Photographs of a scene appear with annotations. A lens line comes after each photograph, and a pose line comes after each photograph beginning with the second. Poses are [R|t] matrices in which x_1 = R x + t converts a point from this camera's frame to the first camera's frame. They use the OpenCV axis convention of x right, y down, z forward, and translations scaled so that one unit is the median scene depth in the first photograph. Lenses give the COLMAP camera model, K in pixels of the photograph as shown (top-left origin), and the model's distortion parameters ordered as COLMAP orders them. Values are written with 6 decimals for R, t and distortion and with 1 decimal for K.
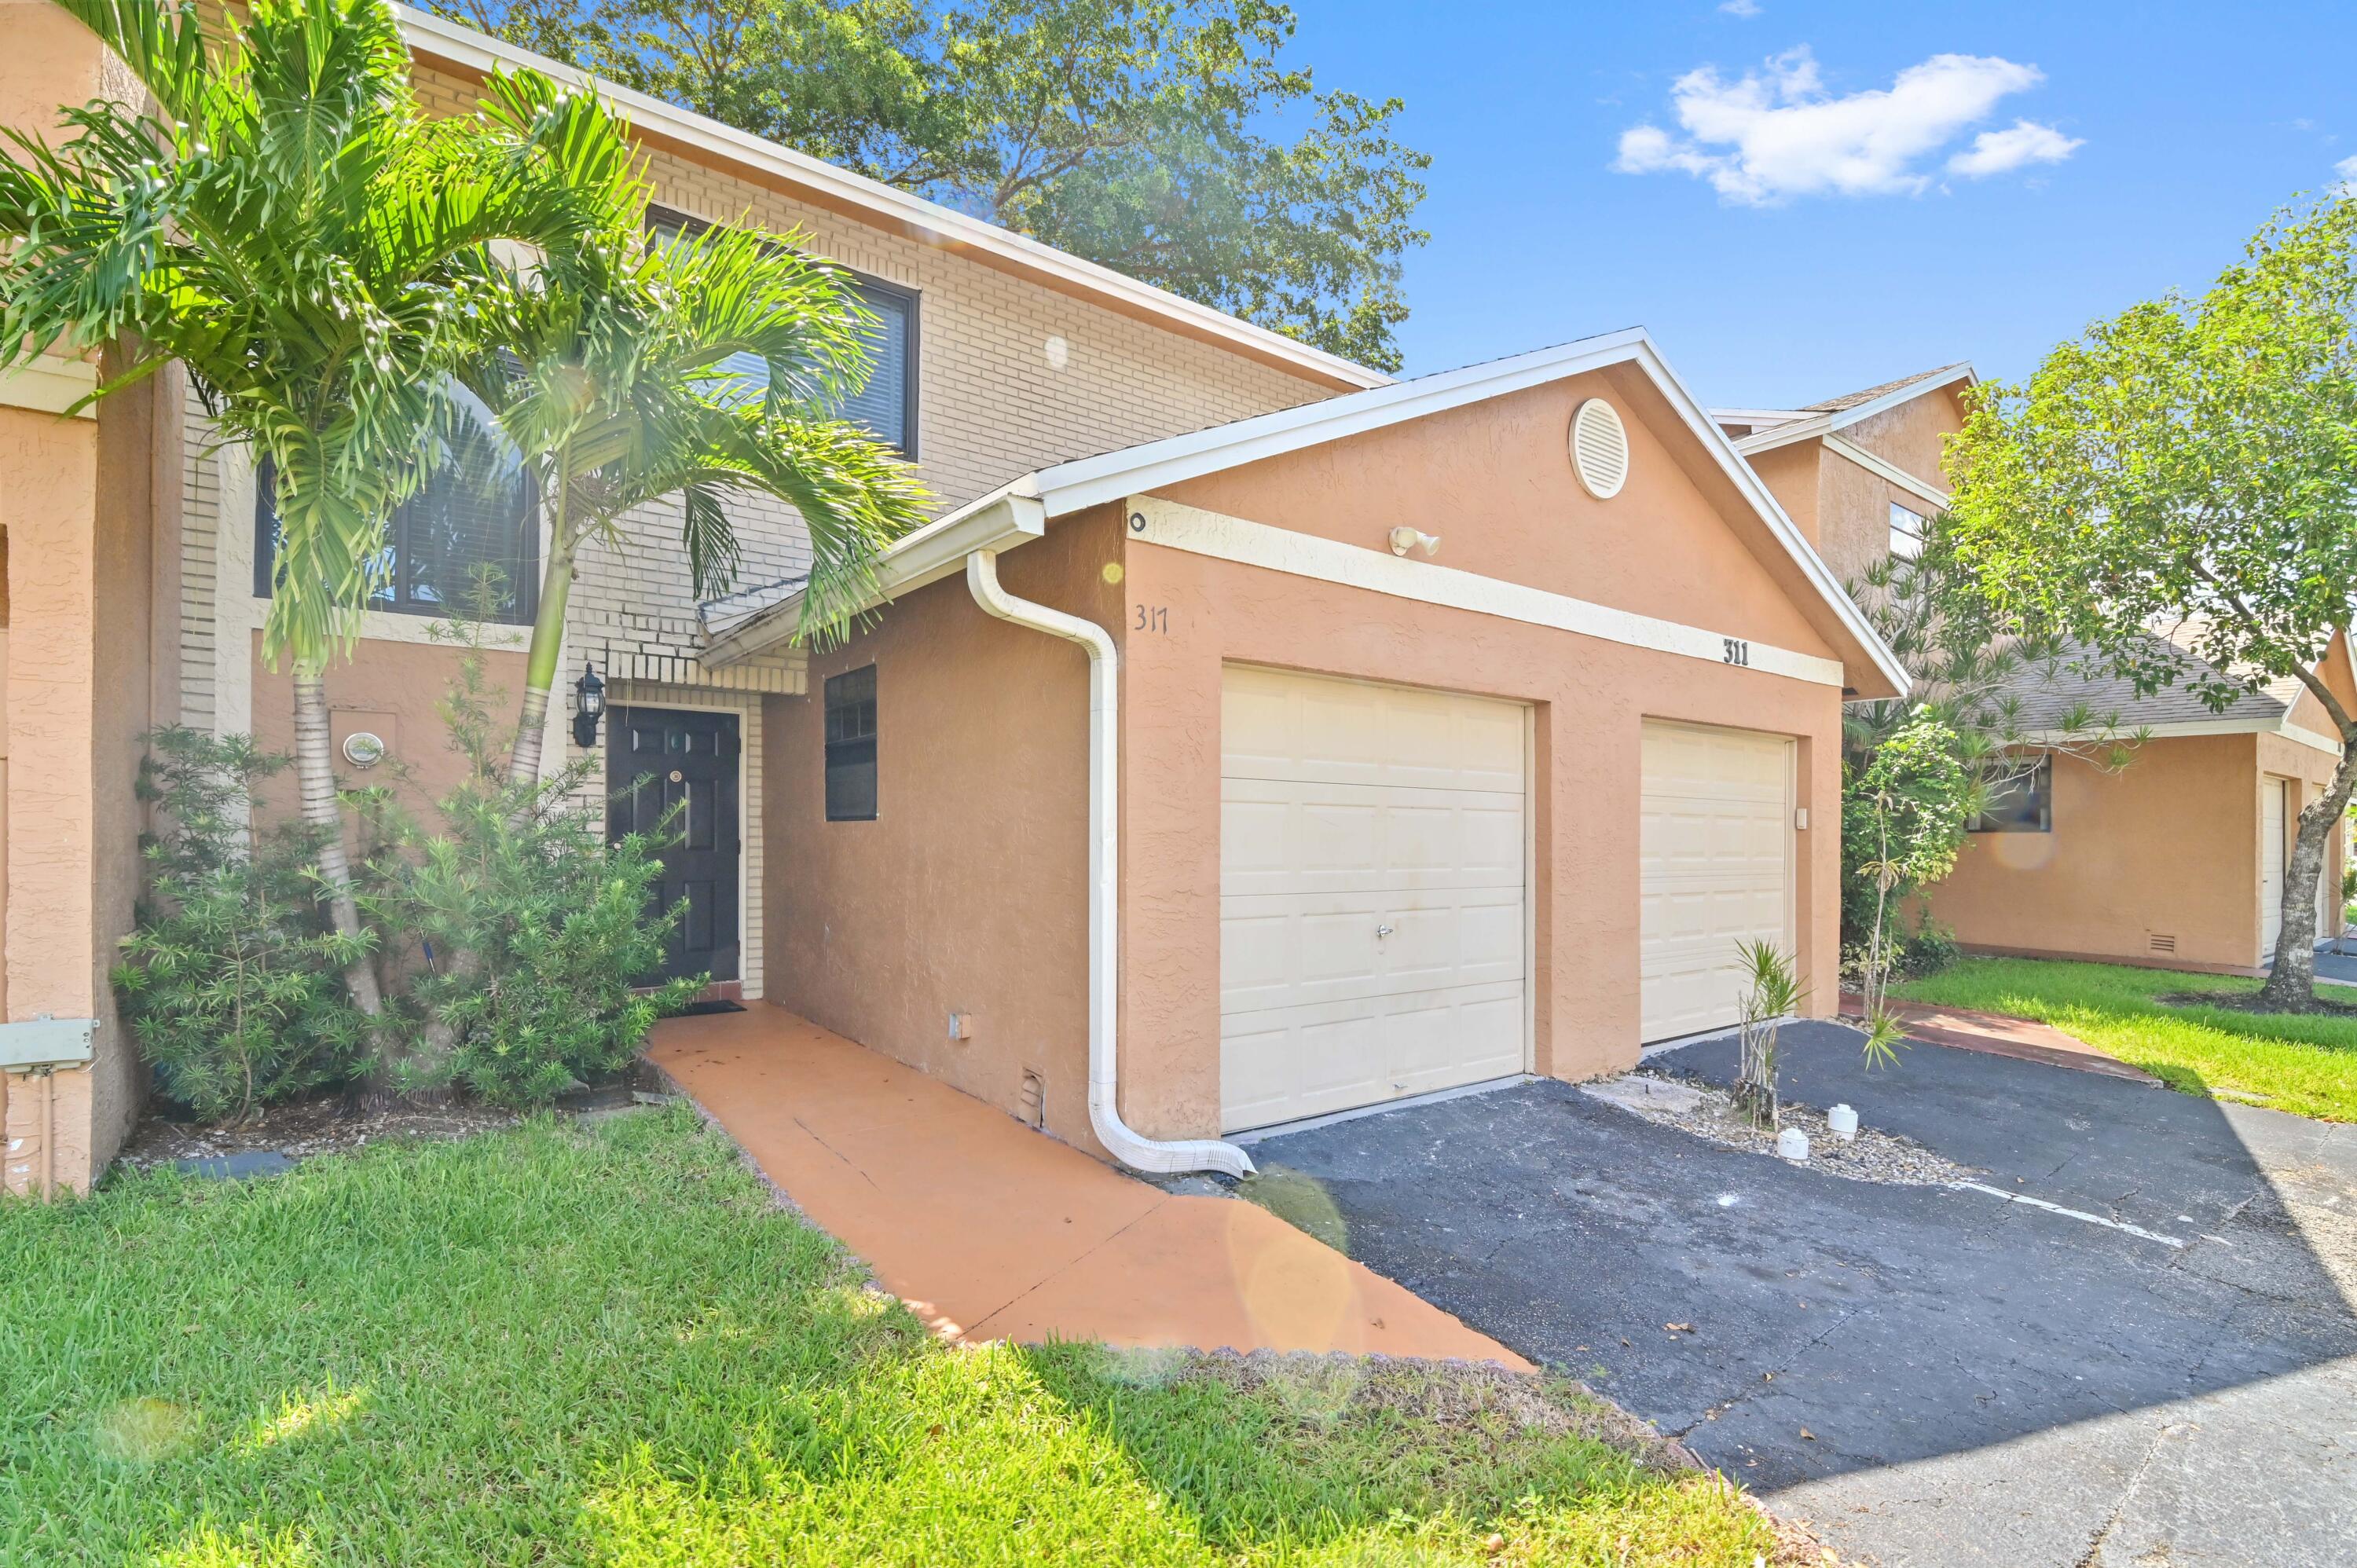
lens RADIAL K [[1092.4, 0, 1184.7], [0, 1092.4, 842.5], [0, 0, 1]] dist [-0.020120, 0.000289]
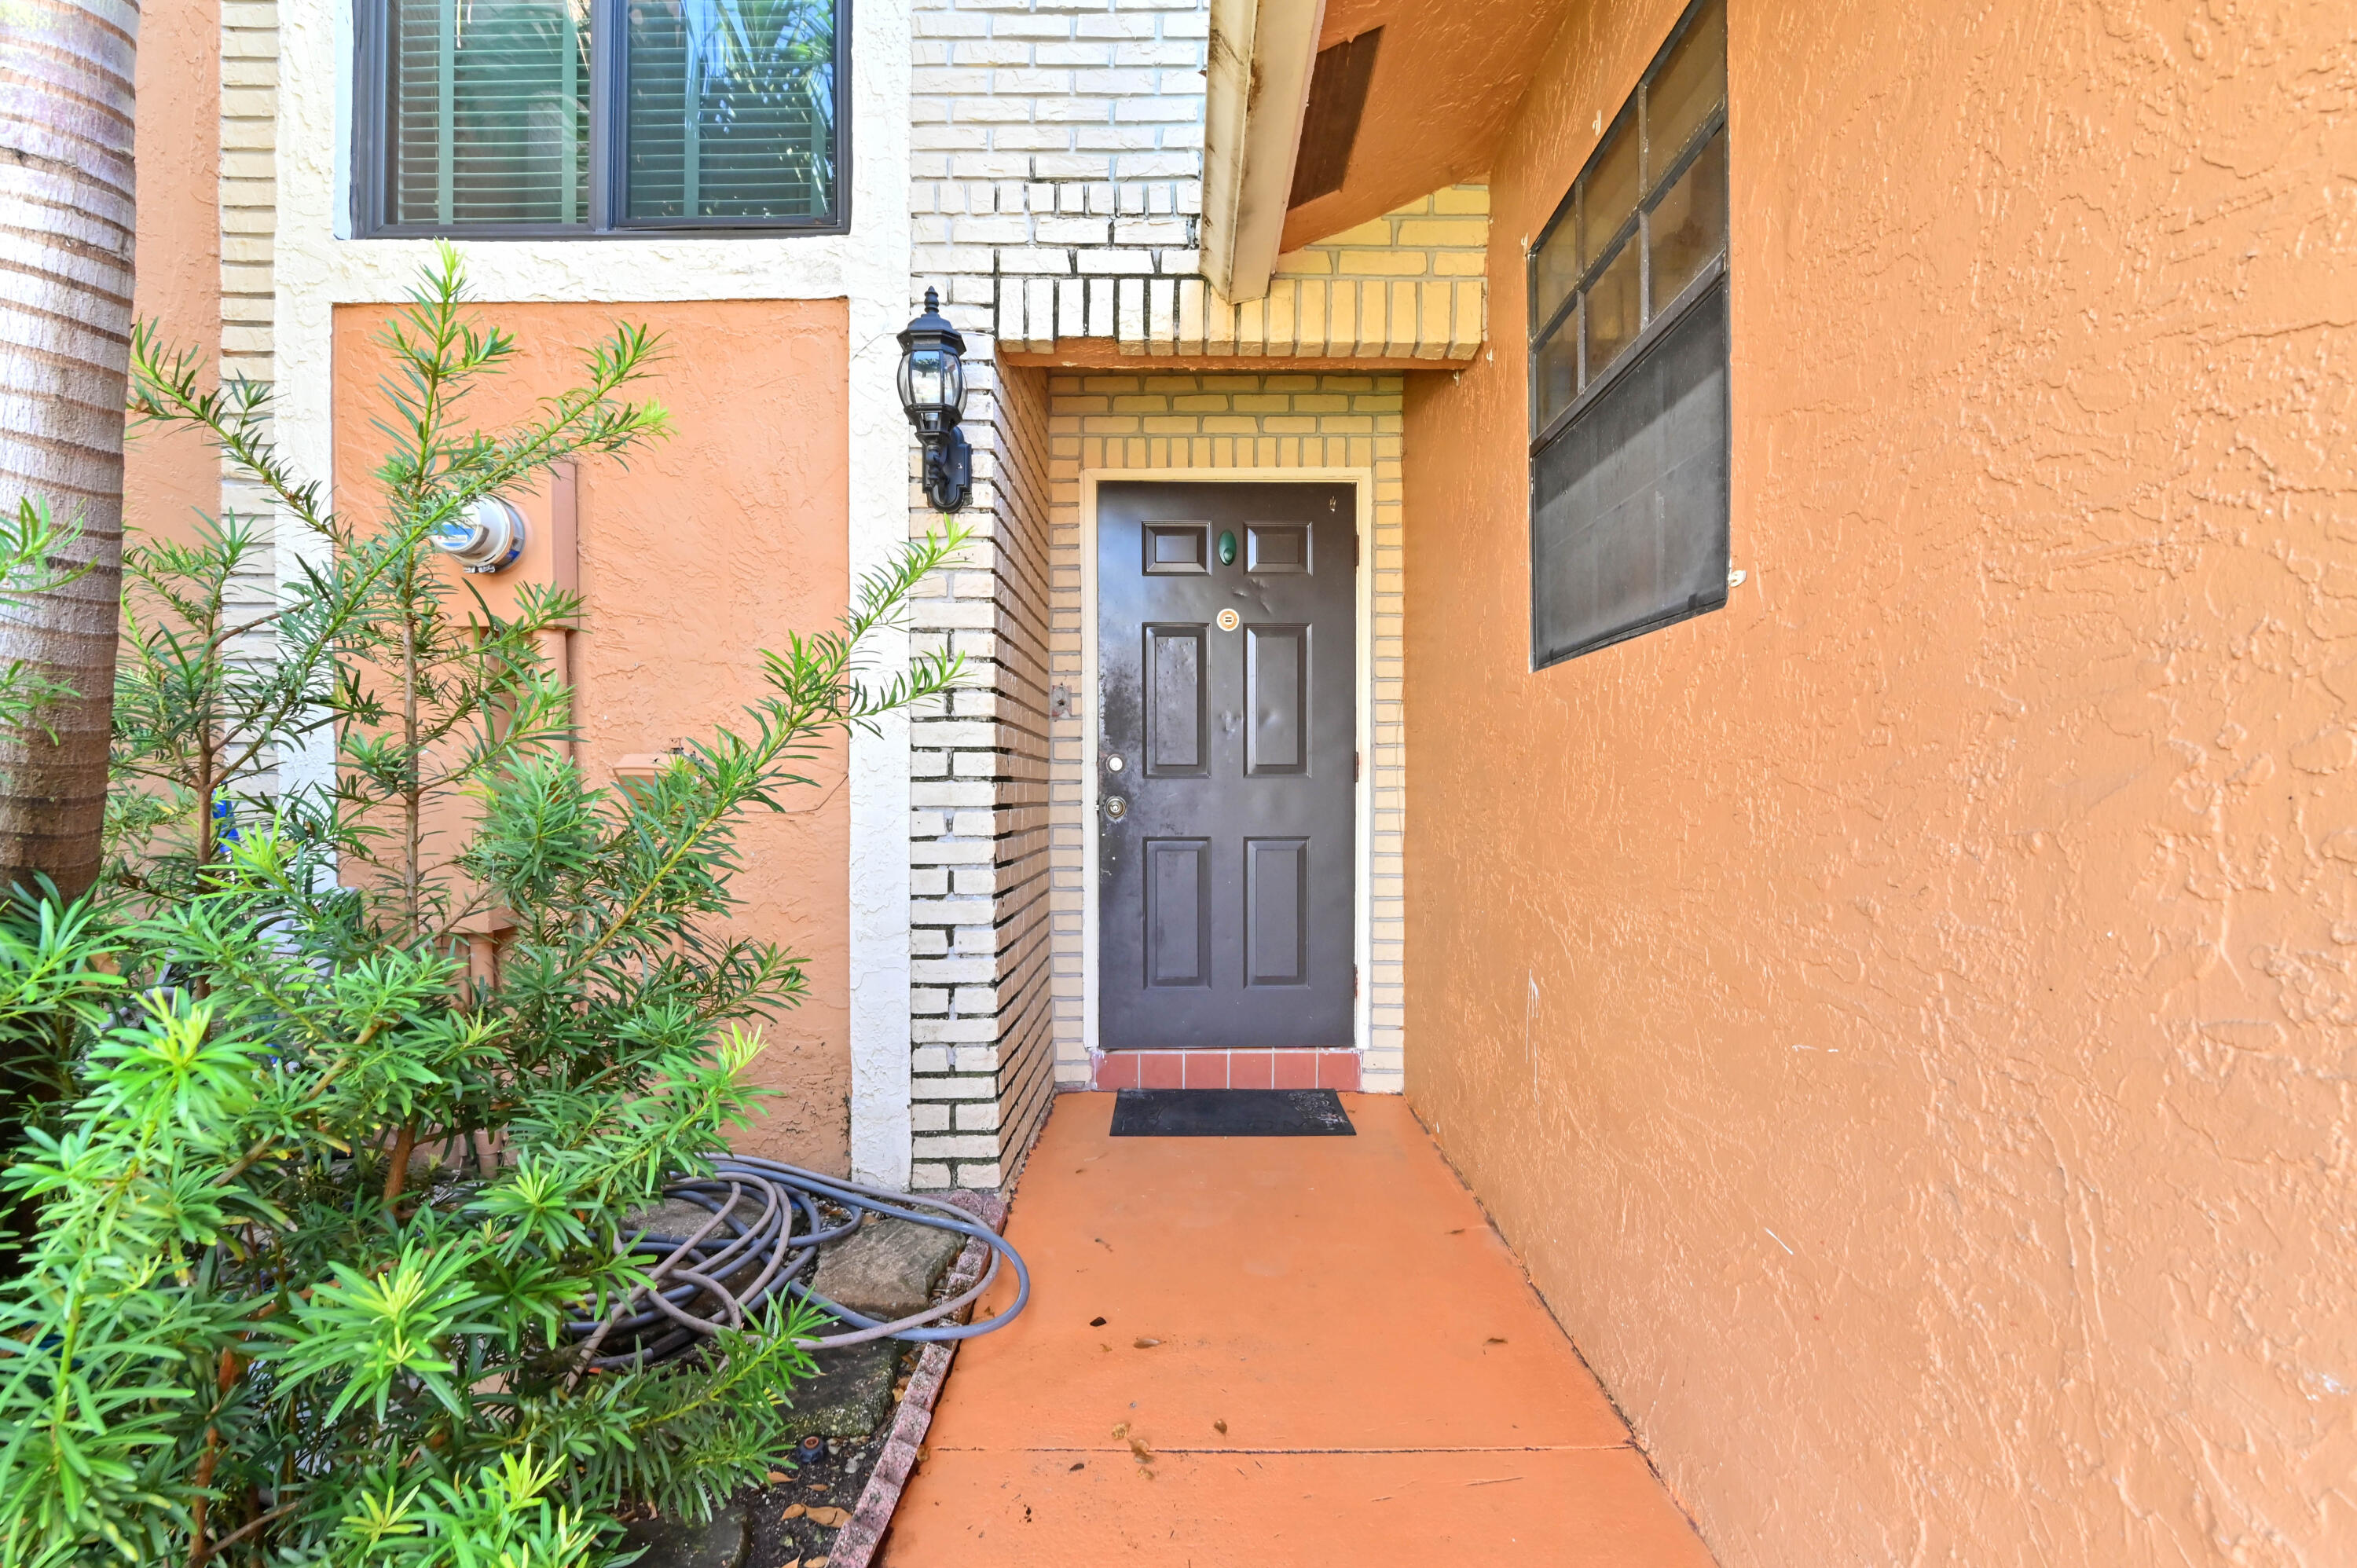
lens RADIAL K [[1076.4, 0, 1171.9], [0, 1076.4, 810.3], [0, 0, 1]] dist [-0.019271, -0.000016]
pose [[0.787530, 0.008723, -0.616215, -0.215460], [0.000317, 0.999894, 0.014559, 0.018649], [0.616276, -0.011662, 0.787444, 0.679342]]
